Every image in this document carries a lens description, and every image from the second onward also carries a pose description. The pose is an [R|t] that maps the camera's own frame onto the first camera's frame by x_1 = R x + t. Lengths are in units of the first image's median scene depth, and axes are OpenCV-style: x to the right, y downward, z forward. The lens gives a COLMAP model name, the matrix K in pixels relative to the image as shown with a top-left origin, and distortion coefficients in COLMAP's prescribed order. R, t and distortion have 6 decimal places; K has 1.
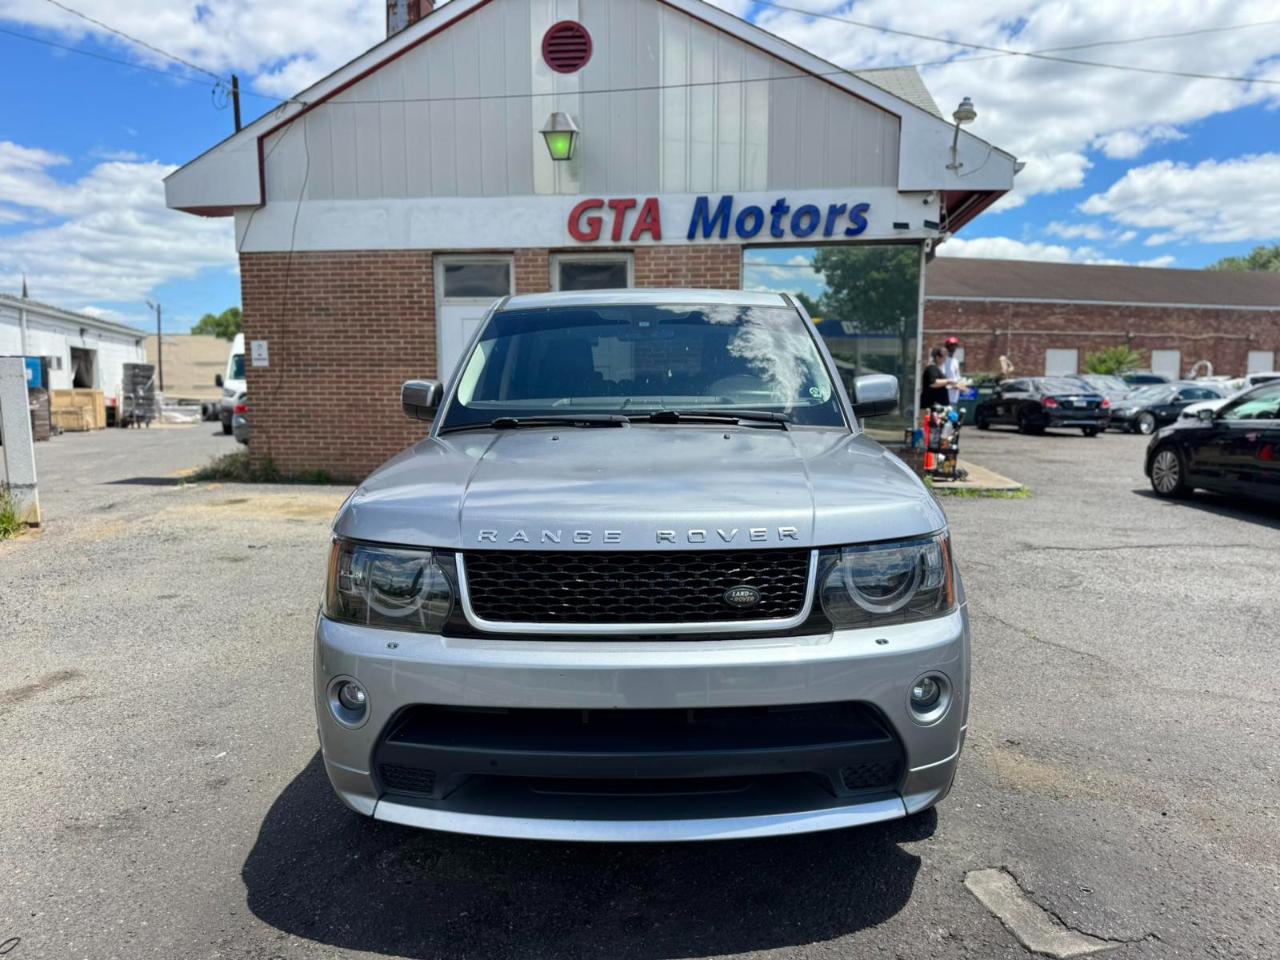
lens RADIAL K [[889.7, 0, 645.6], [0, 889.7, 482.2], [0, 0, 1]] dist [0.141151, -0.233591]
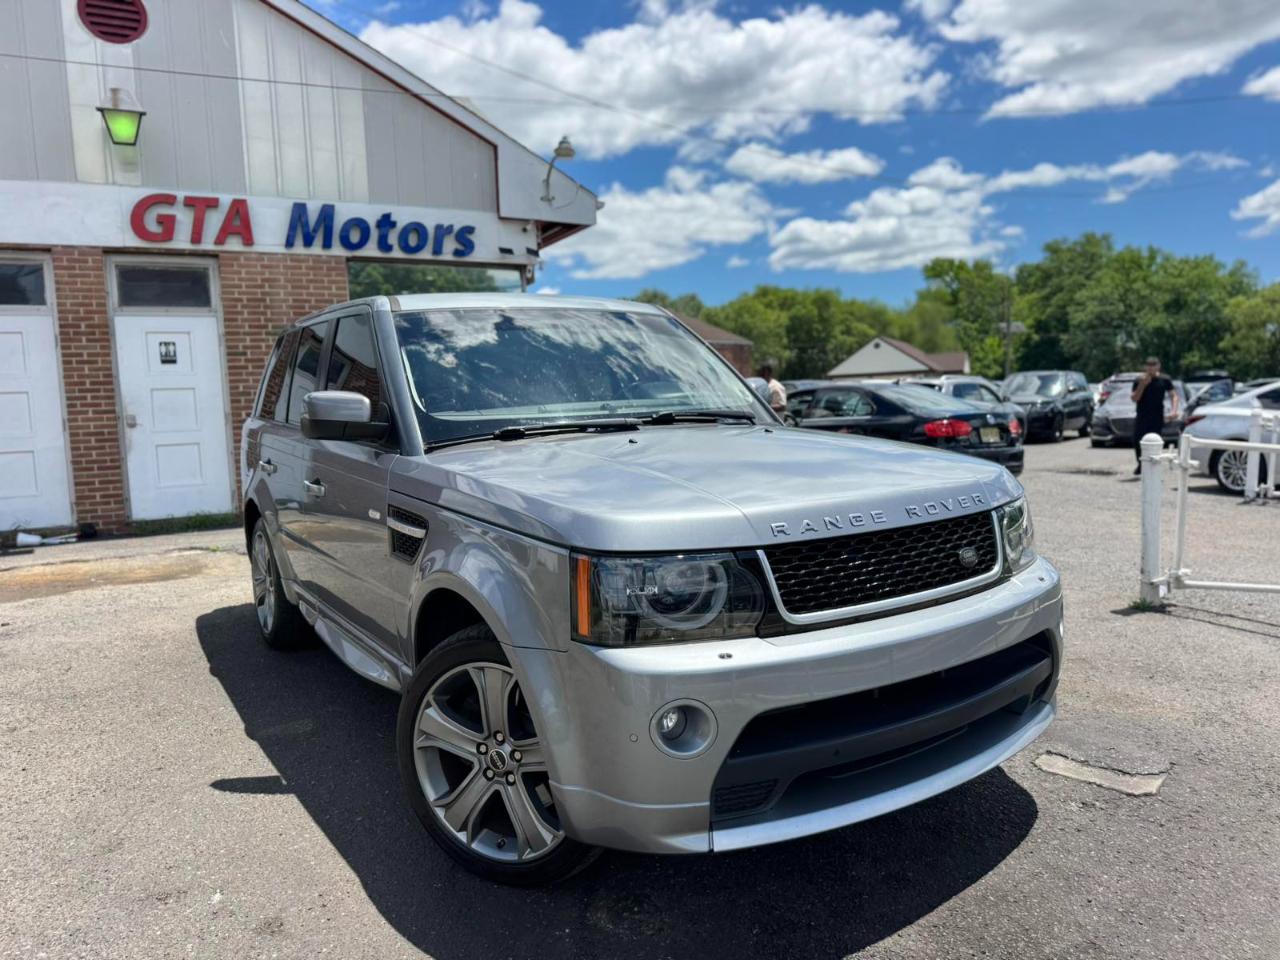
lens RADIAL K [[900.6, 0, 640.0], [0, 900.6, 480.0], [0, 0, 1]] dist [0.027743, -0.035322]
pose [[0.826843, -0.078717, 0.556897, -0.183931], [0.095881, 0.995391, -0.001661, -0.001515], [-0.554200, 0.054770, 0.830580, 0.058623]]
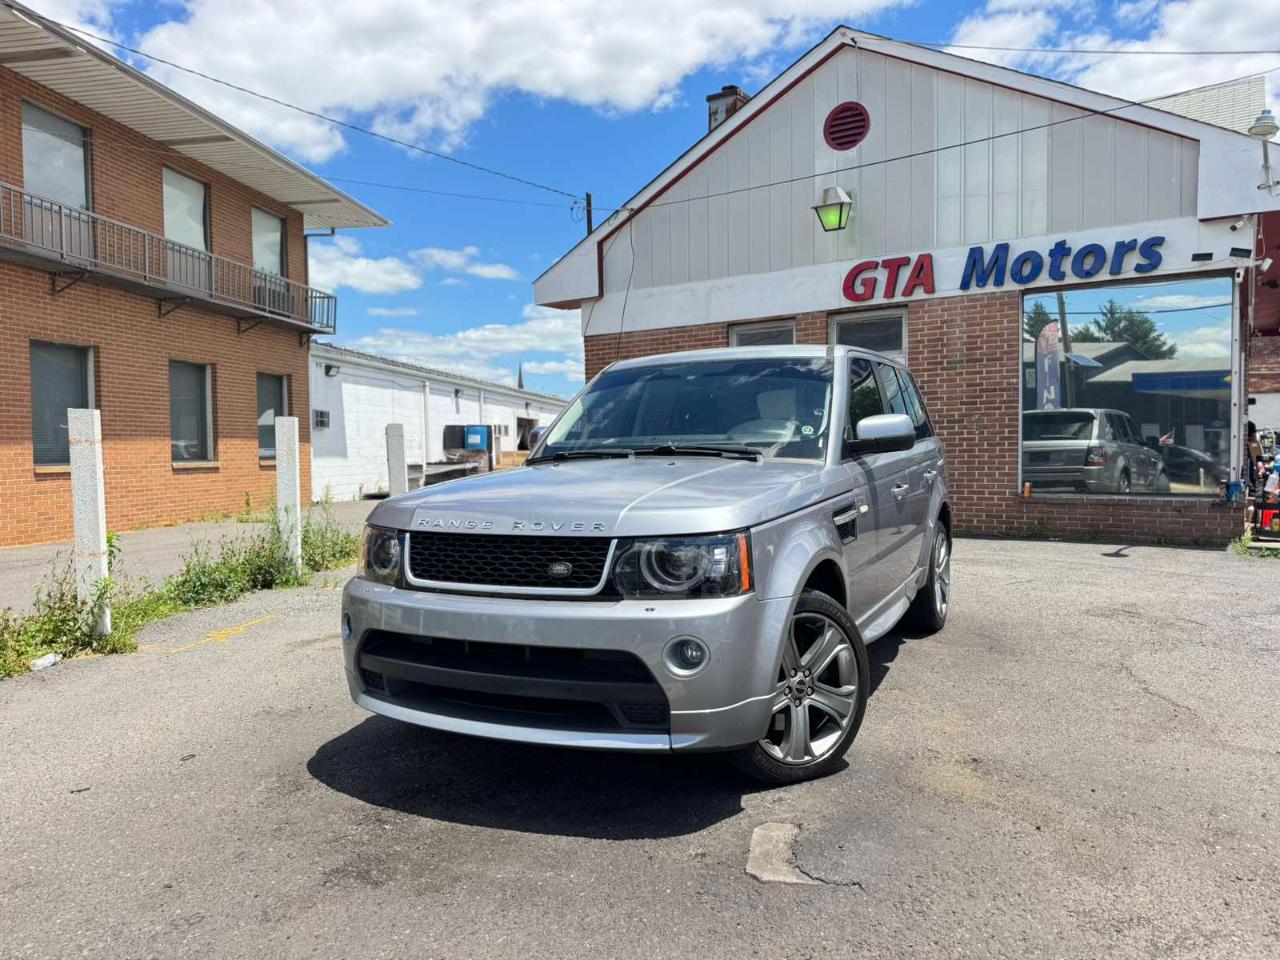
lens RADIAL K [[896.9, 0, 646.6], [0, 896.9, 482.4], [0, 0, 1]] dist [0.064928, -0.089174]
pose [[0.897153, 0.005156, -0.441691, 0.178767], [-0.034968, 0.997623, -0.059380, 0.015021], [0.440335, 0.068717, 0.895200, -0.040477]]
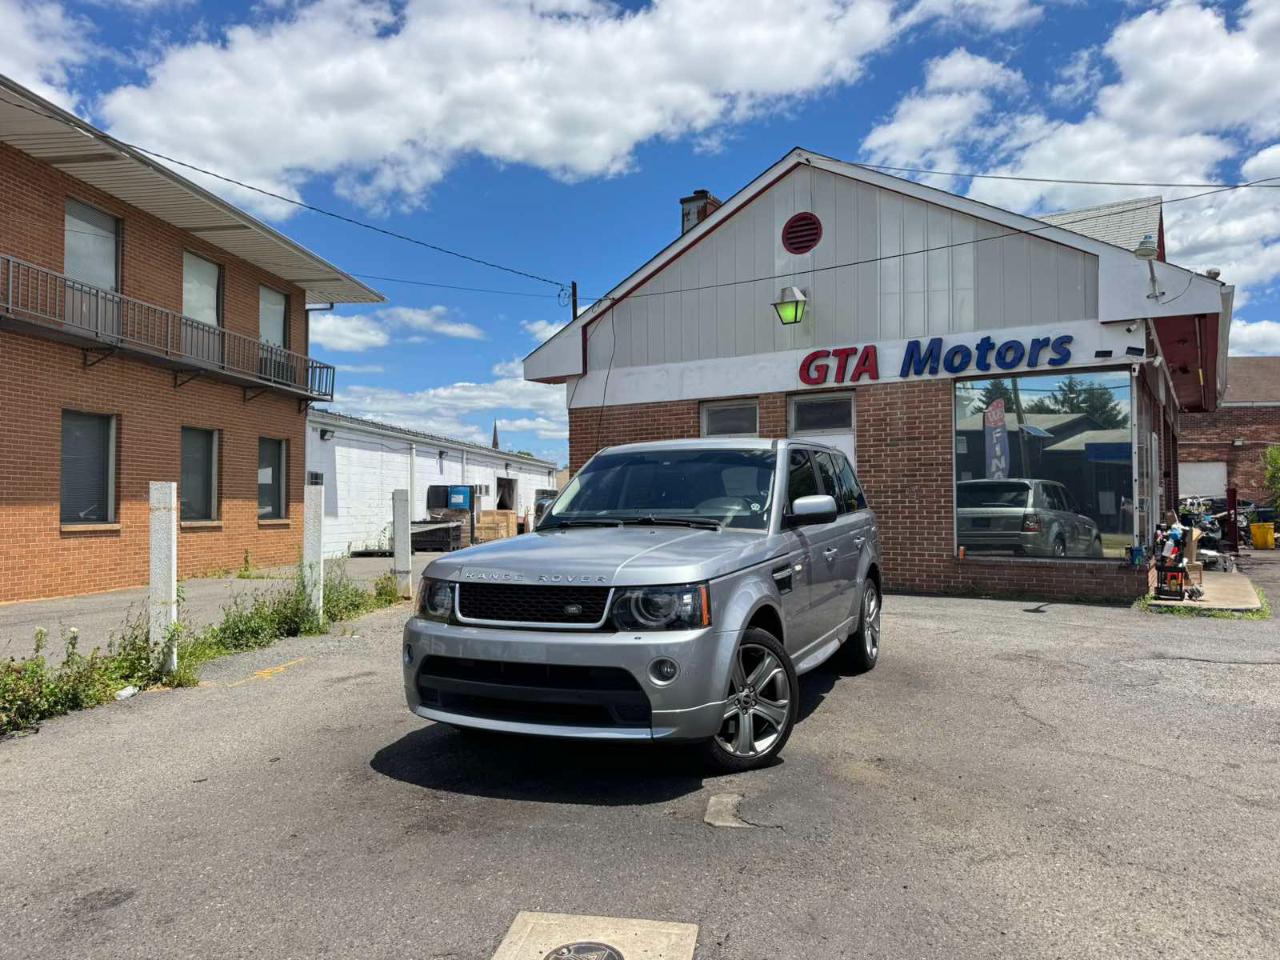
lens RADIAL K [[889.7, 0, 645.6], [0, 889.7, 482.2], [0, 0, 1]] dist [0.141151, -0.233591]
pose [[0.909597, -0.015604, -0.415198, 0.224675], [-0.040187, 0.991305, -0.125295, 0.019011], [0.413543, 0.130653, 0.901062, -0.150666]]
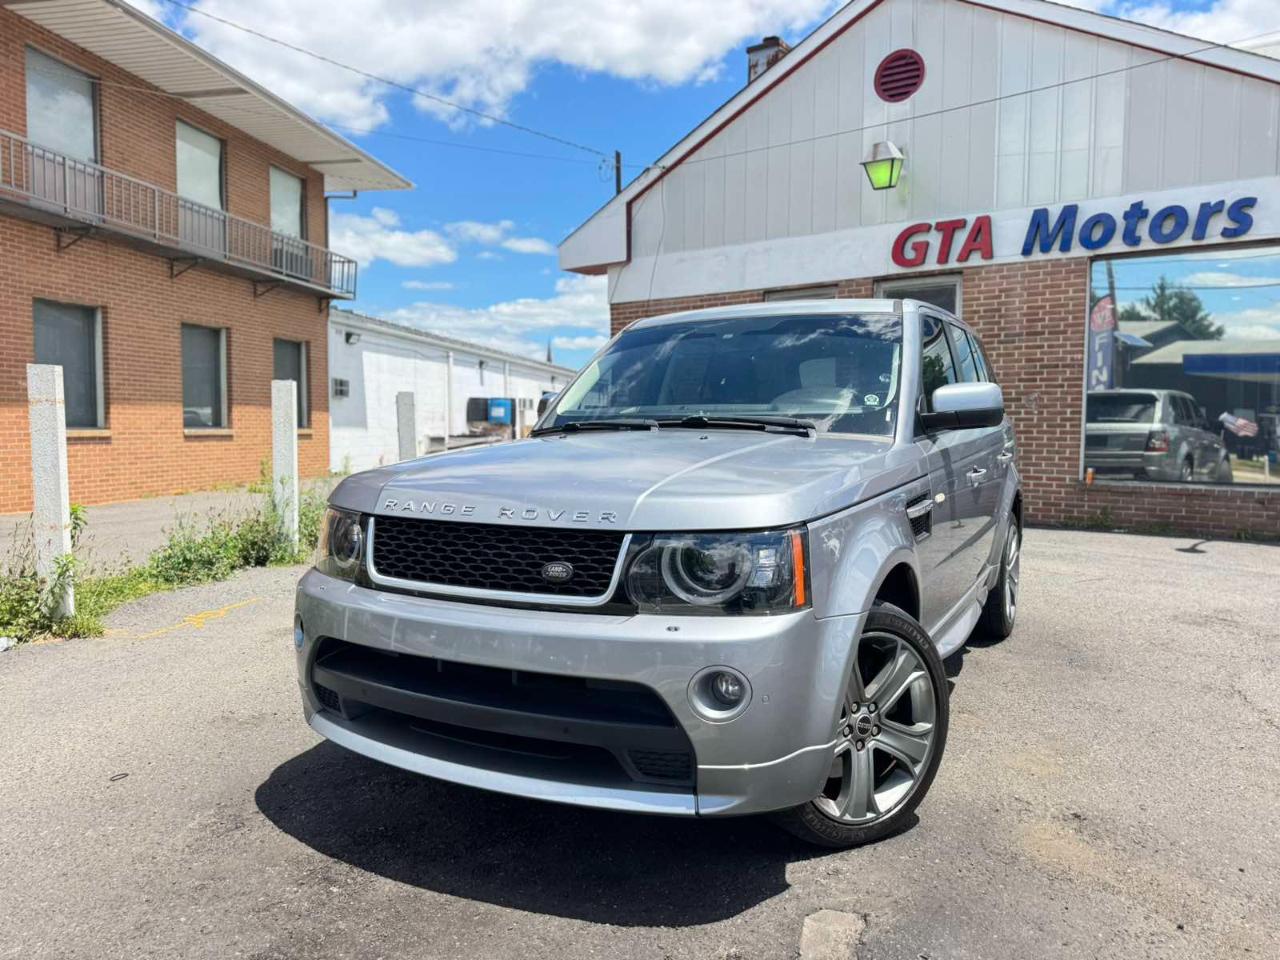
lens RADIAL K [[900.6, 0, 640.0], [0, 900.6, 480.0], [0, 0, 1]] dist [0.027743, -0.035322]
pose [[0.879822, 0.033933, -0.474090, 0.148435], [-0.057176, 0.997761, -0.034693, 0.010771], [0.471851, 0.057630, 0.879793, 0.021645]]
